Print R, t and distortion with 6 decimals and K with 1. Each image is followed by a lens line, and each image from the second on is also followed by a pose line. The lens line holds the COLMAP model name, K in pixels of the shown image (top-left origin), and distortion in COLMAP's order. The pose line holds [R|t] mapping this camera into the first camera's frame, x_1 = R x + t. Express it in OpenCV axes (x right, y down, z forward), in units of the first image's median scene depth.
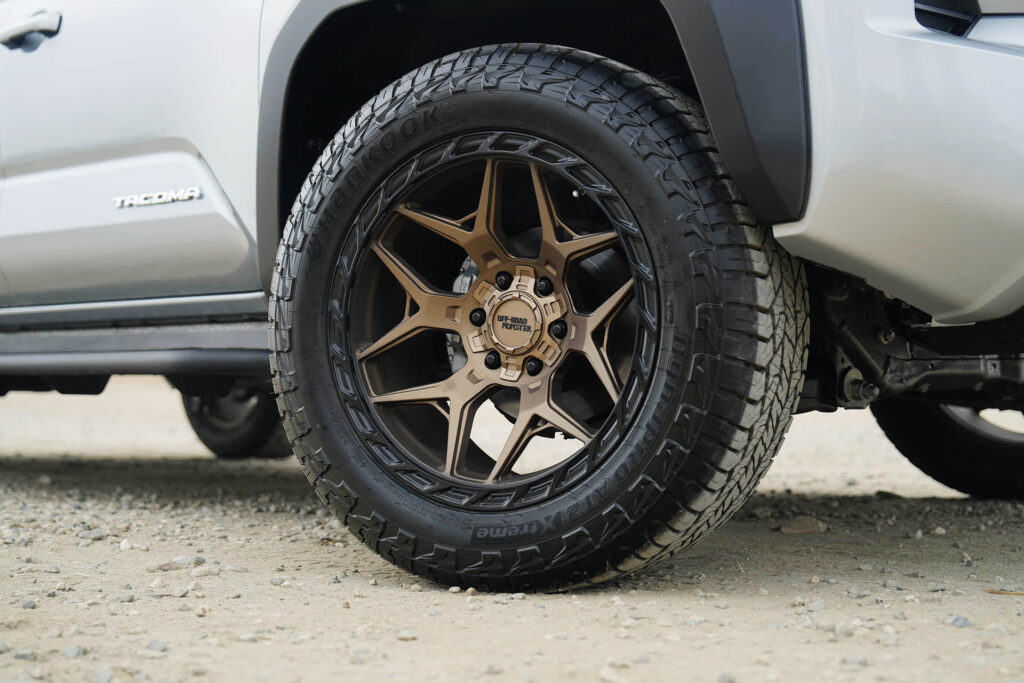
lens RADIAL K [[1501.2, 0, 513.7], [0, 1501.2, 341.7], [0, 0, 1]] dist [0.001748, 0.000000]
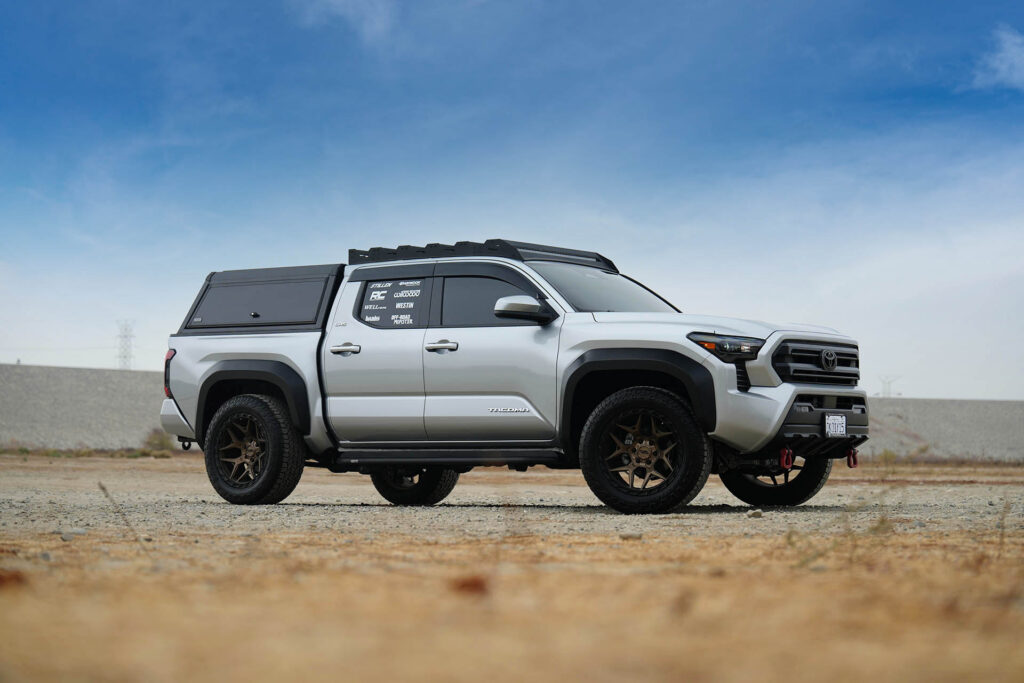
lens RADIAL K [[2087.2, 0, 503.9], [0, 2087.2, 334.8], [0, 0, 1]] dist [-0.039818, 0.000000]
pose [[0.987102, 0.008825, 0.159849, -1.325467], [-0.002585, 0.999228, -0.039198, -0.110472], [-0.160071, 0.038279, 0.986363, -4.712933]]
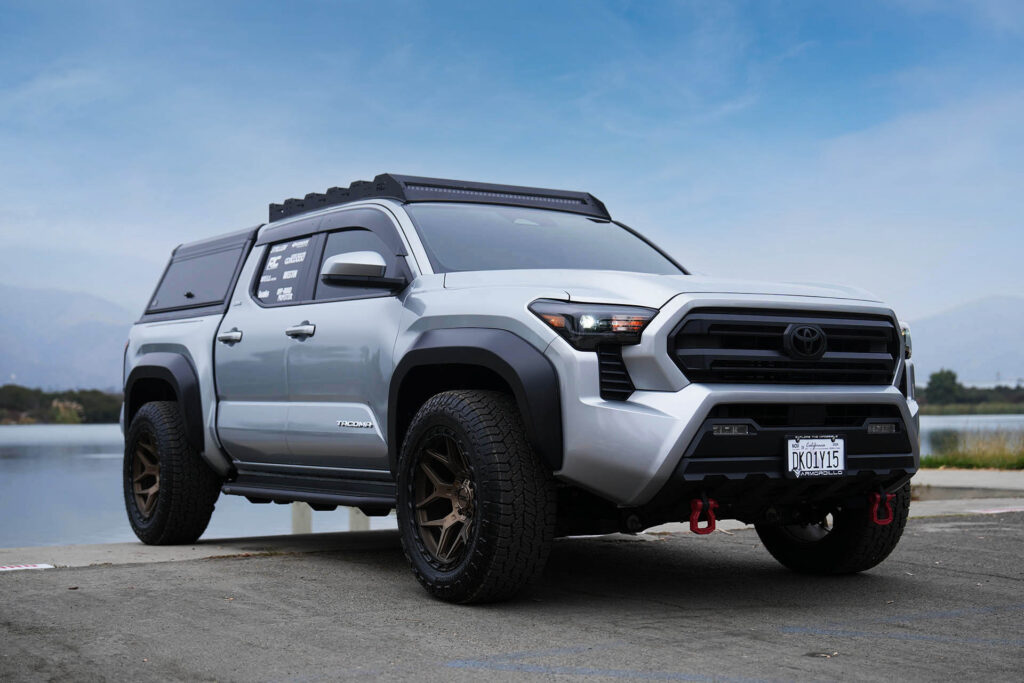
lens RADIAL K [[1518.6, 0, 523.5], [0, 1518.6, 340.8], [0, 0, 1]] dist [0.081392, 0.000000]
pose [[0.981493, -0.010984, -0.191182, 0.574634], [0.005812, 0.999602, -0.027595, -0.209993], [0.191409, 0.025974, 0.981167, -1.508517]]
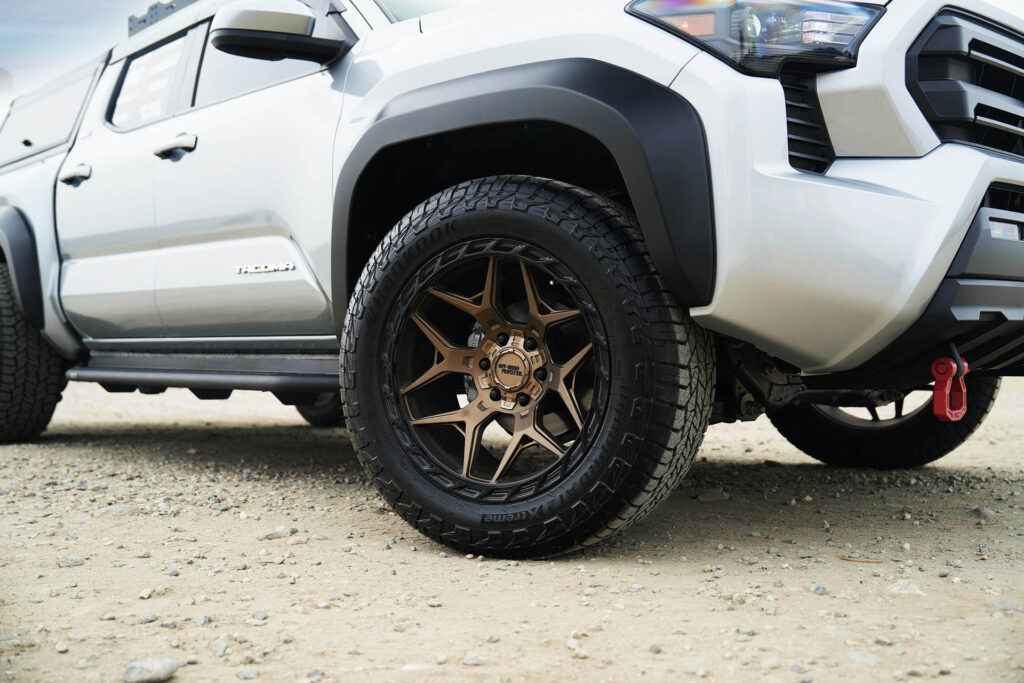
lens RADIAL K [[1029.1, 0, 515.5], [0, 1029.1, 344.1], [0, 0, 1]] dist [-0.002455, 0.000000]
pose [[0.999970, -0.006577, -0.003977, 0.009618], [0.006665, 0.999723, 0.022585, -0.059116], [0.003827, -0.022610, 0.999737, 0.017485]]
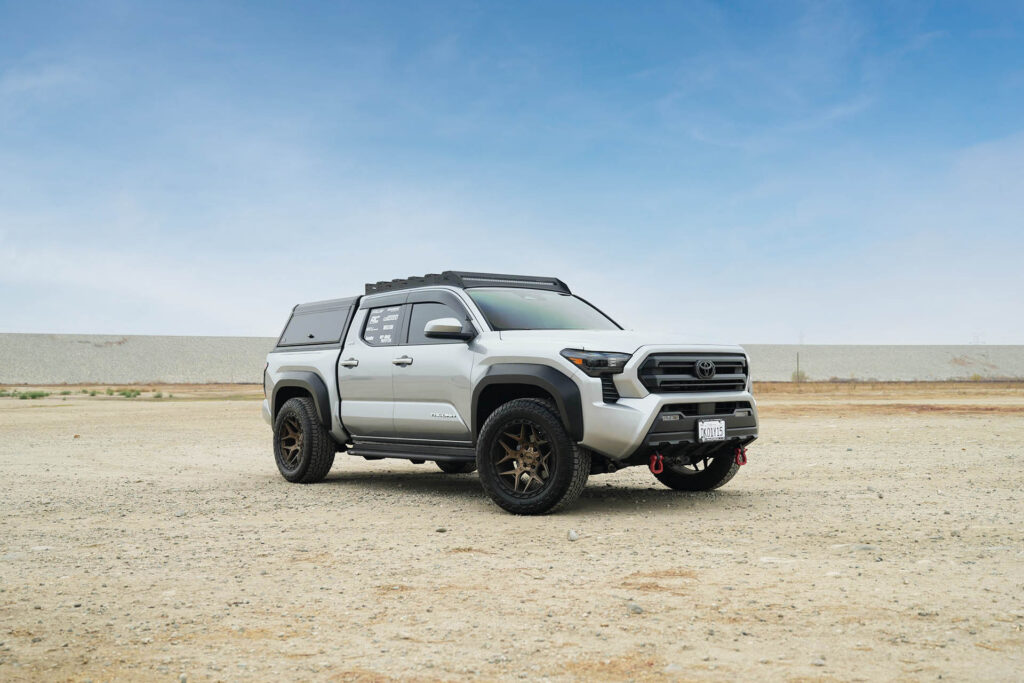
lens RADIAL K [[1029.1, 0, 512.6], [0, 1029.1, 343.9], [0, 0, 1]] dist [-0.002455, 0.000000]
pose [[0.995835, -0.022833, -0.088268, 0.239874], [0.021256, 0.999598, -0.018775, -0.306980], [0.088661, 0.016821, 0.995920, -2.193125]]
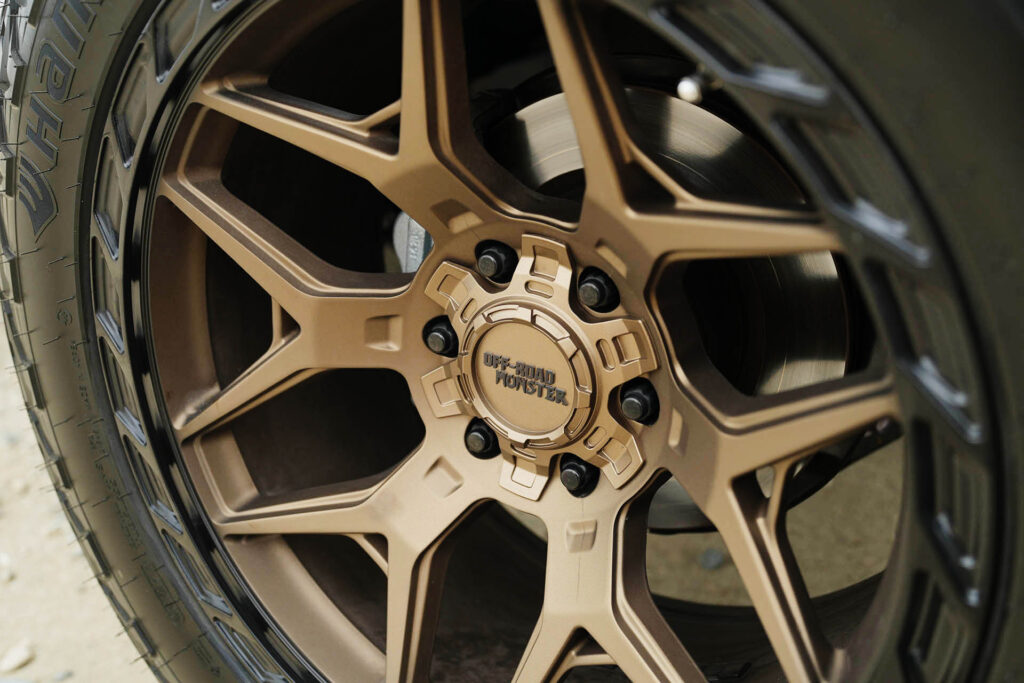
lens RADIAL K [[1029.1, 0, 511.0], [0, 1029.1, 344.2], [0, 0, 1]] dist [-0.002455, 0.000000]
pose [[0.995087, -0.032308, -0.093586, 0.022918], [0.063964, 0.931289, 0.358621, -0.119710], [0.075570, -0.362845, 0.928780, 0.751897]]
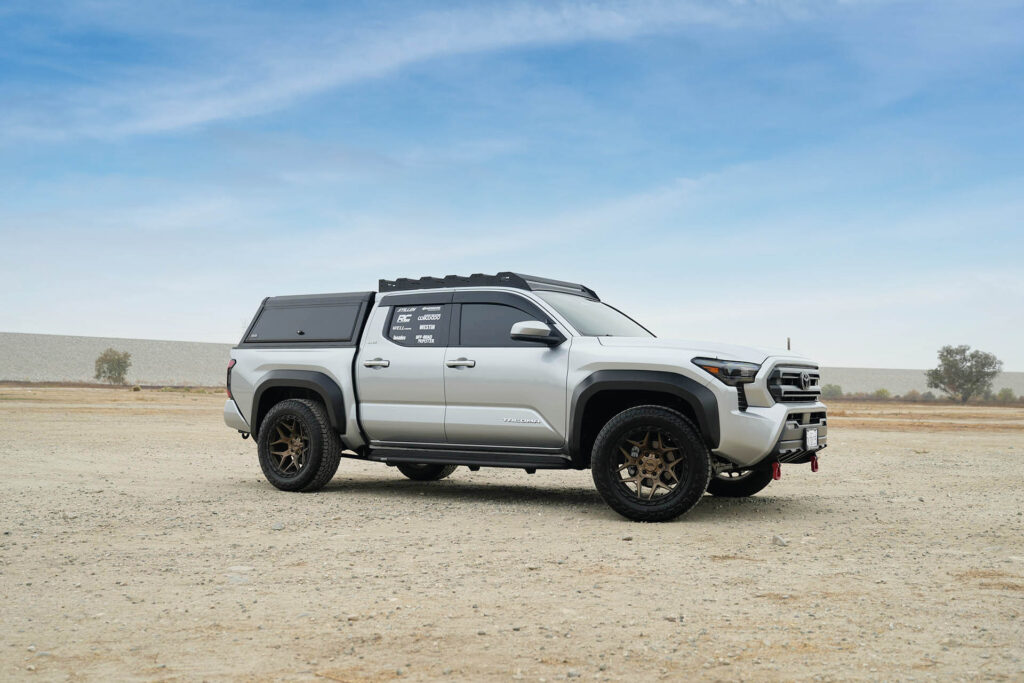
lens RADIAL K [[1029.1, 0, 507.9], [0, 1029.1, 345.9], [0, 0, 1]] dist [-0.002455, 0.000000]
pose [[0.973885, 0.014044, 0.226606, -1.162130], [-0.009296, 0.999715, -0.022005, -0.306876], [-0.226850, 0.019324, 0.973738, -2.019318]]
